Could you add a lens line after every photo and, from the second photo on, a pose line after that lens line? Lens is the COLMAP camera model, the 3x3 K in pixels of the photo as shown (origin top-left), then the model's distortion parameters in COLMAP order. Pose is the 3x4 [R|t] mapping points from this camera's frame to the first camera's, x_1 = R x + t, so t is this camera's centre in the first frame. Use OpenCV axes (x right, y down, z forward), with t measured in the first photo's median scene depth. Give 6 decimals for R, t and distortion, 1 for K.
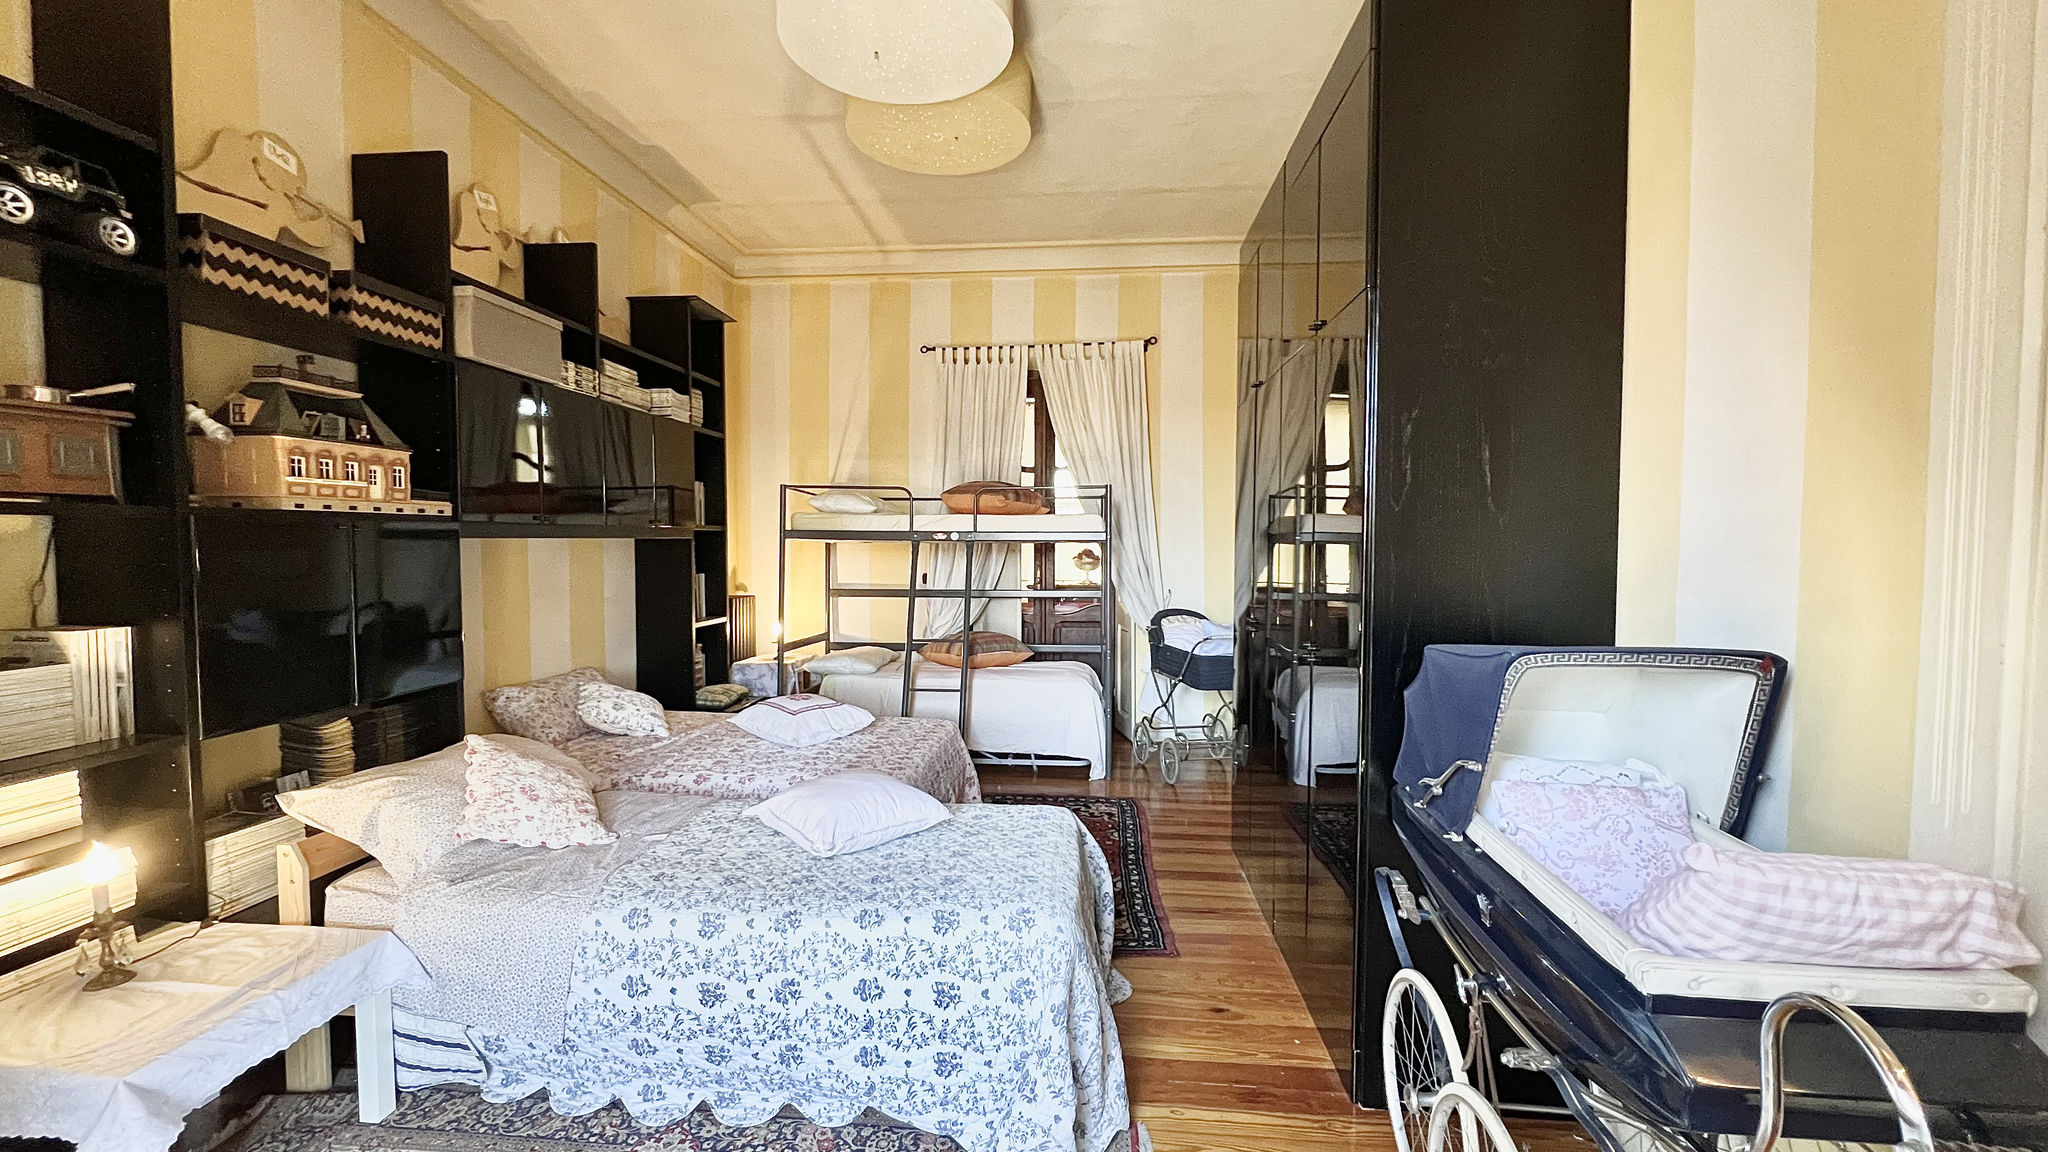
lens RADIAL K [[819.2, 0, 1024.3], [0, 819.2, 572.8], [0, 0, 1]] dist [-0.003704, 0.001162]
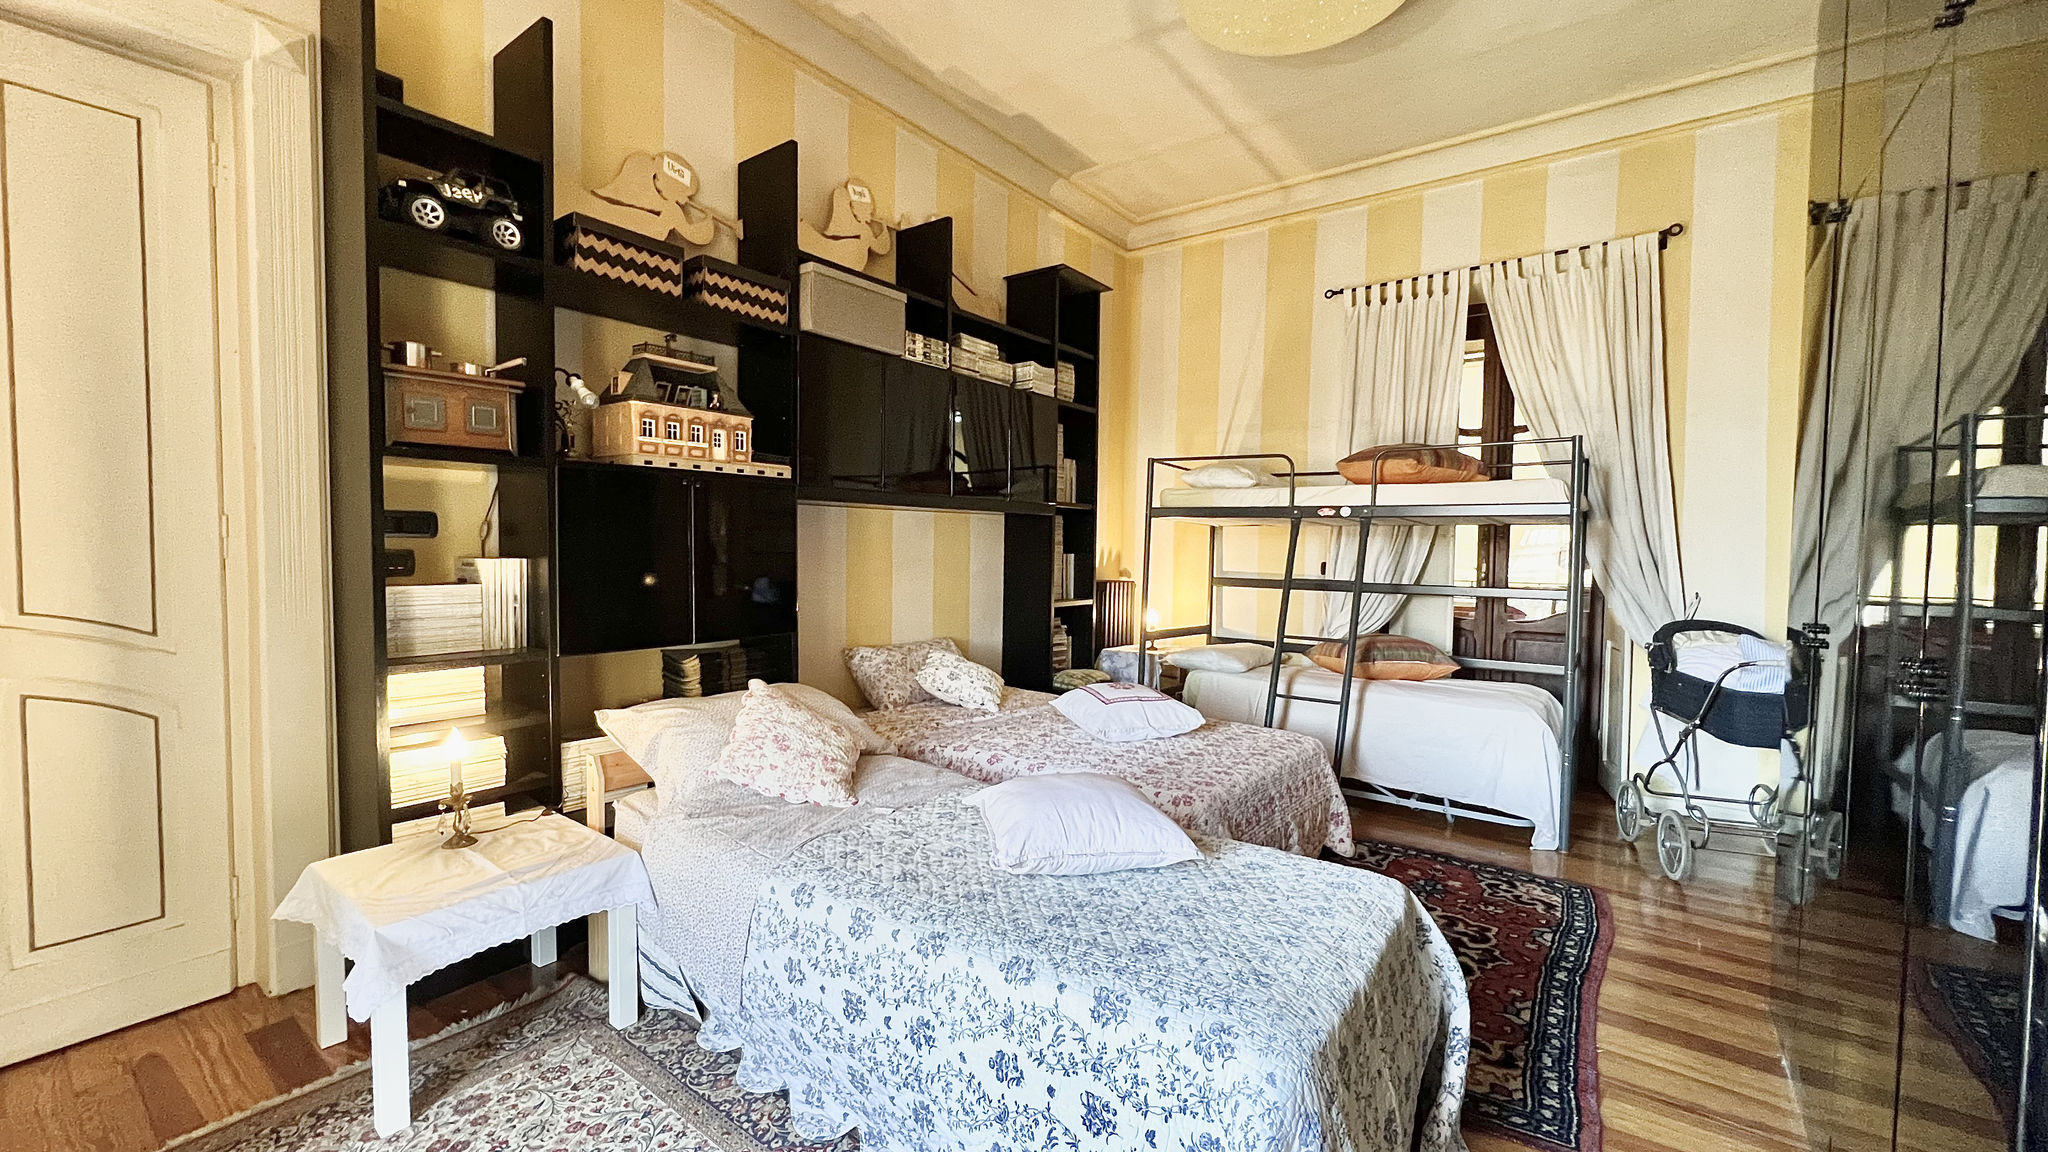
lens RADIAL K [[819.2, 0, 1022.1], [0, 819.2, 573.7], [0, 0, 1]] dist [-0.003704, 0.001162]
pose [[0.844203, 0.028786, -0.535251, 0.115171], [-0.033290, 0.999445, 0.001244, 0.037112], [0.534989, 0.016768, 0.844692, 0.216853]]
